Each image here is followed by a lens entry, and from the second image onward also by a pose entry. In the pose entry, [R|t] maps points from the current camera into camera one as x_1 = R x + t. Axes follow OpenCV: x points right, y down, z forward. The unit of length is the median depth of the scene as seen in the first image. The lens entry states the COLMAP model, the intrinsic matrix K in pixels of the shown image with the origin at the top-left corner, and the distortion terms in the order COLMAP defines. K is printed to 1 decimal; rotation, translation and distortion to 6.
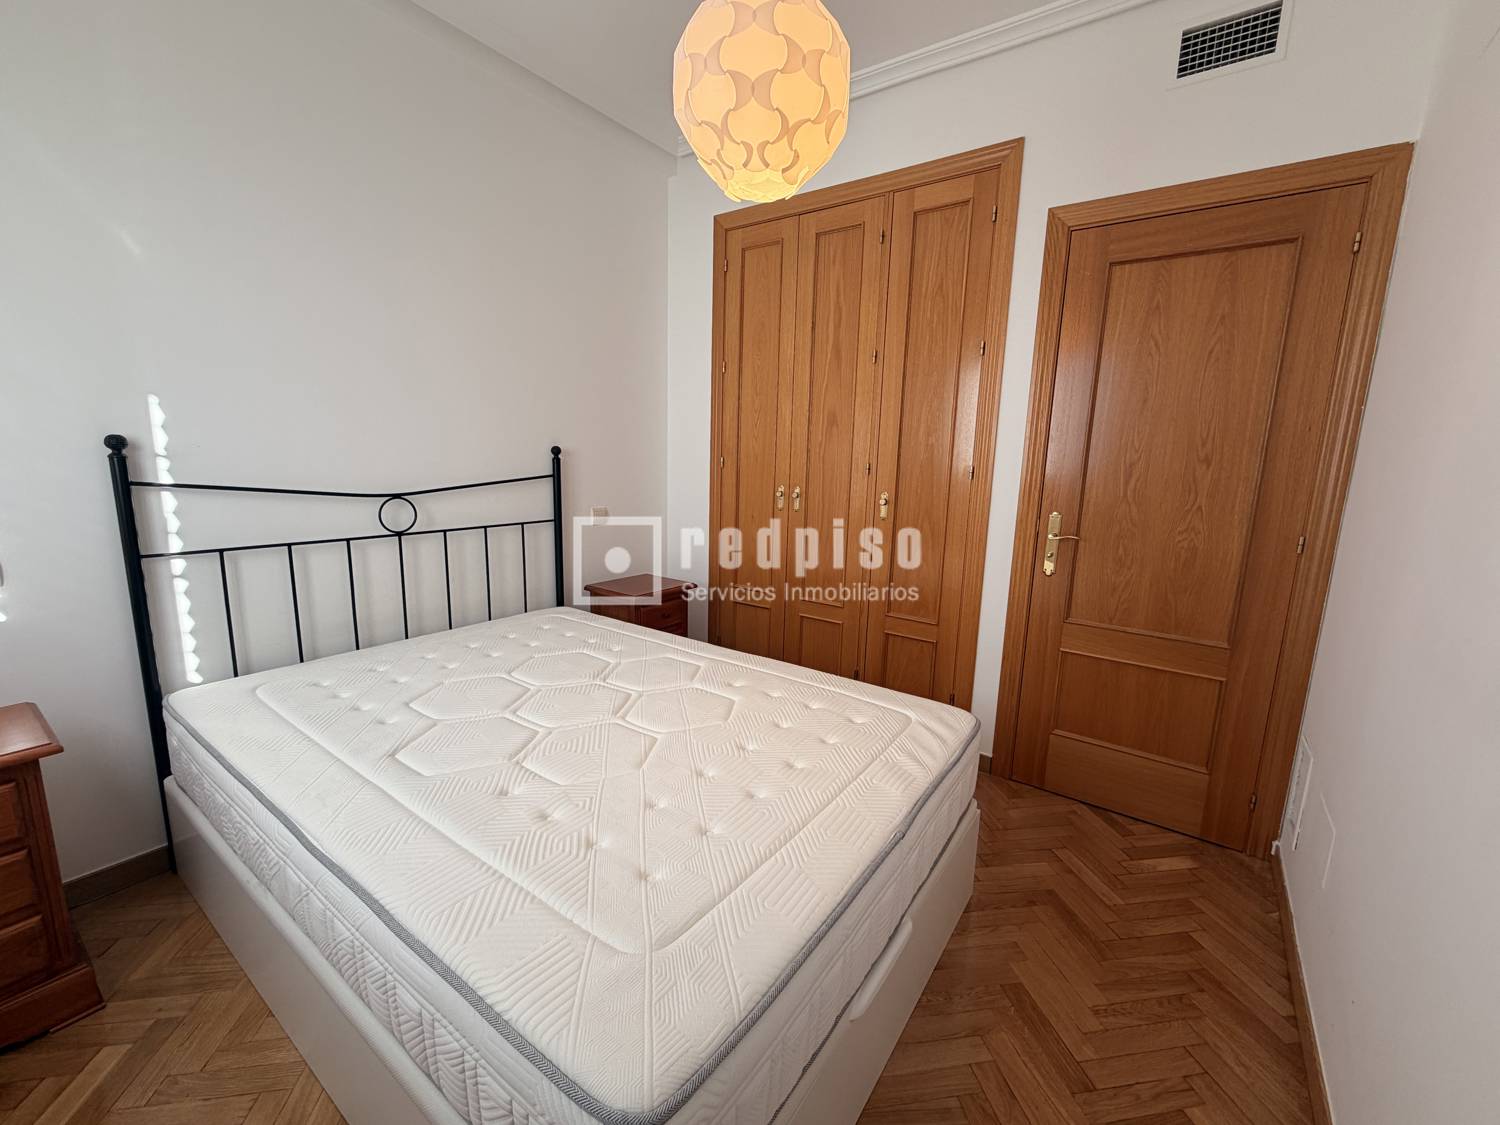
lens RADIAL K [[598.5, 0, 750.0], [0, 598.5, 562.5], [0, 0, 1]] dist [-0.000504, -0.000074]
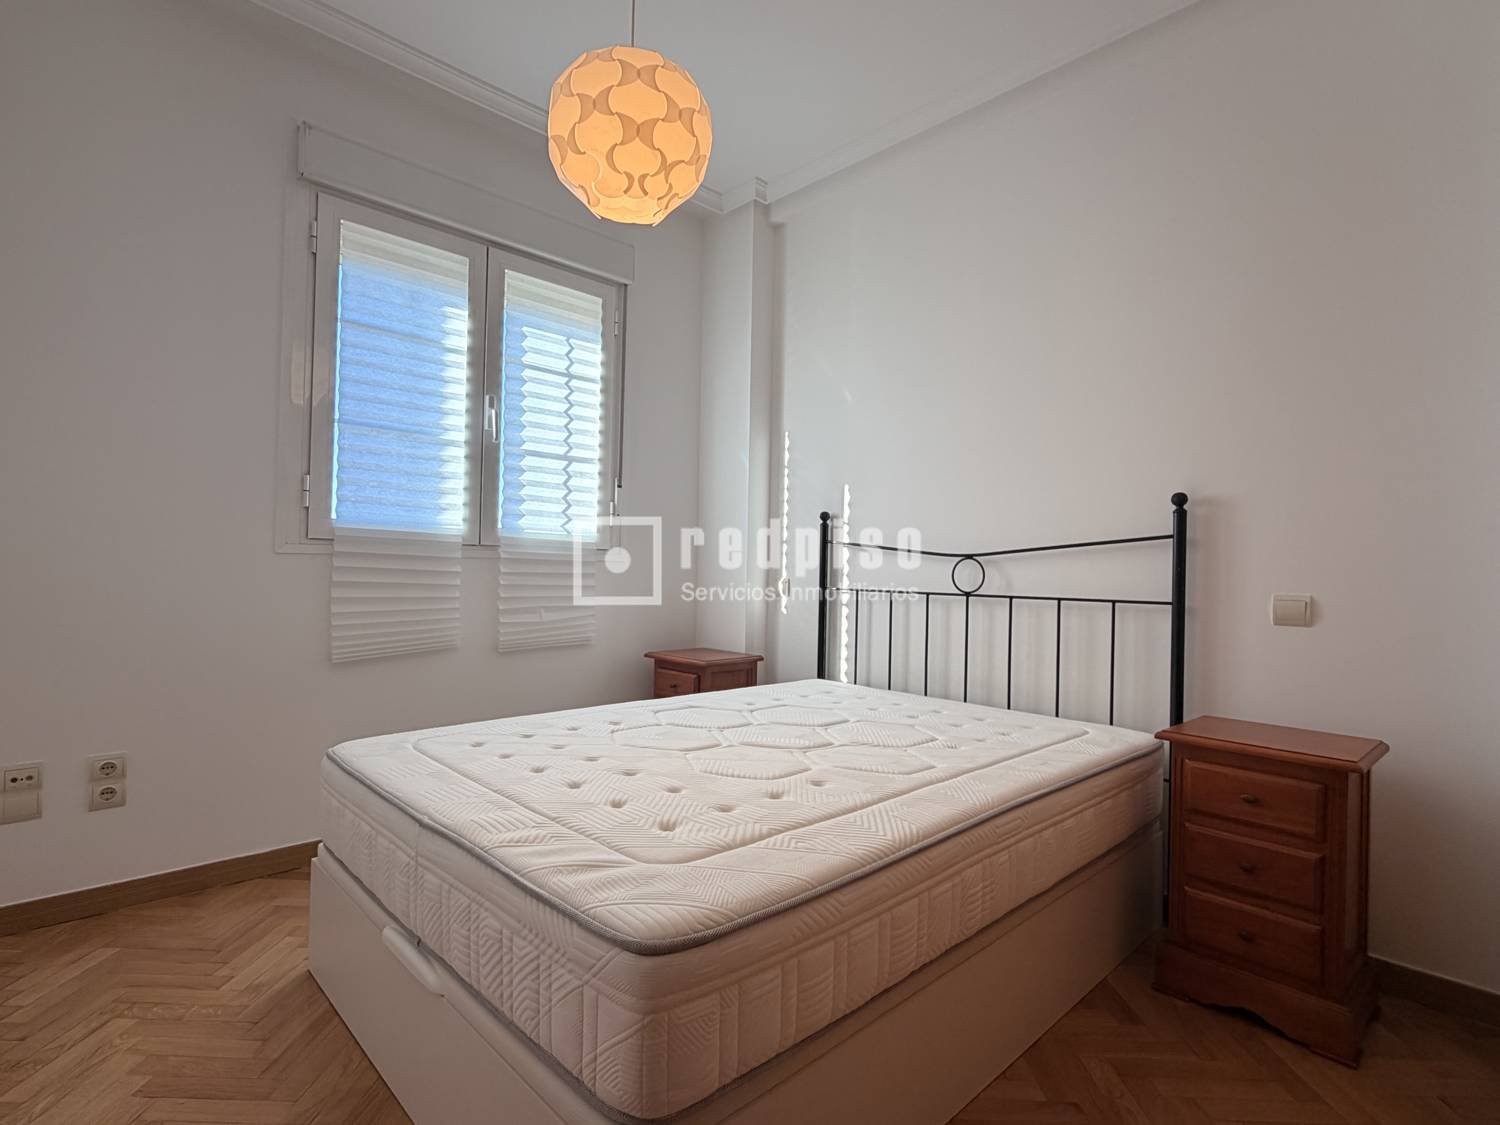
lens RADIAL K [[756.2, 0, 750.0], [0, 756.2, 562.5], [0, 0, 1]] dist [0.018565, -0.000216]
pose [[-0.191517, -0.043501, -0.980525, 0.731348], [-0.212072, 0.977252, -0.001934, -0.020280], [0.958304, 0.207572, -0.196386, 0.900912]]
